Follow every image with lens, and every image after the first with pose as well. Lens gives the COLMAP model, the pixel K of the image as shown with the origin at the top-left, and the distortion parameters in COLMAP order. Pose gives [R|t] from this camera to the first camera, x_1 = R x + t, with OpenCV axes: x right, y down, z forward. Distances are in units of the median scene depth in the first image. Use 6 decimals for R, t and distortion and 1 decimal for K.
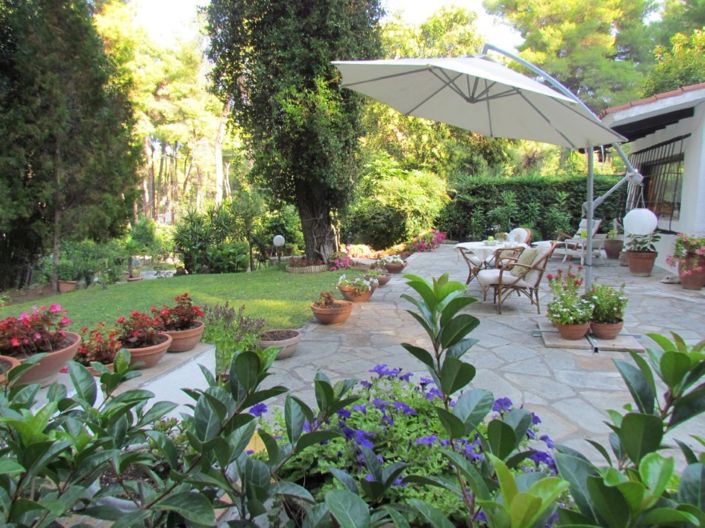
lens RADIAL K [[505.0, 0, 353.7], [0, 505.0, 263.5], [0, 0, 1]] dist [-0.028263, -0.002009]
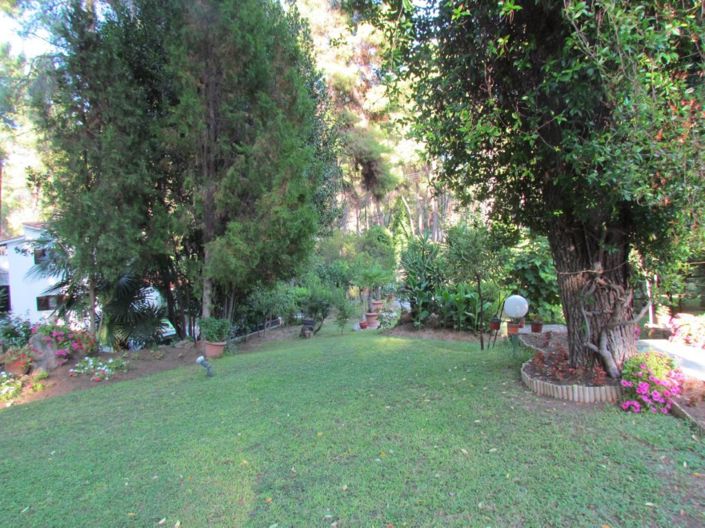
lens RADIAL K [[505.0, 0, 354.2], [0, 505.0, 267.5], [0, 0, 1]] dist [-0.028263, -0.002009]
pose [[0.836439, 0.027920, -0.547349, -0.011007], [-0.035493, 0.999365, -0.003262, -0.081787], [0.546910, 0.022155, 0.836898, 0.531753]]
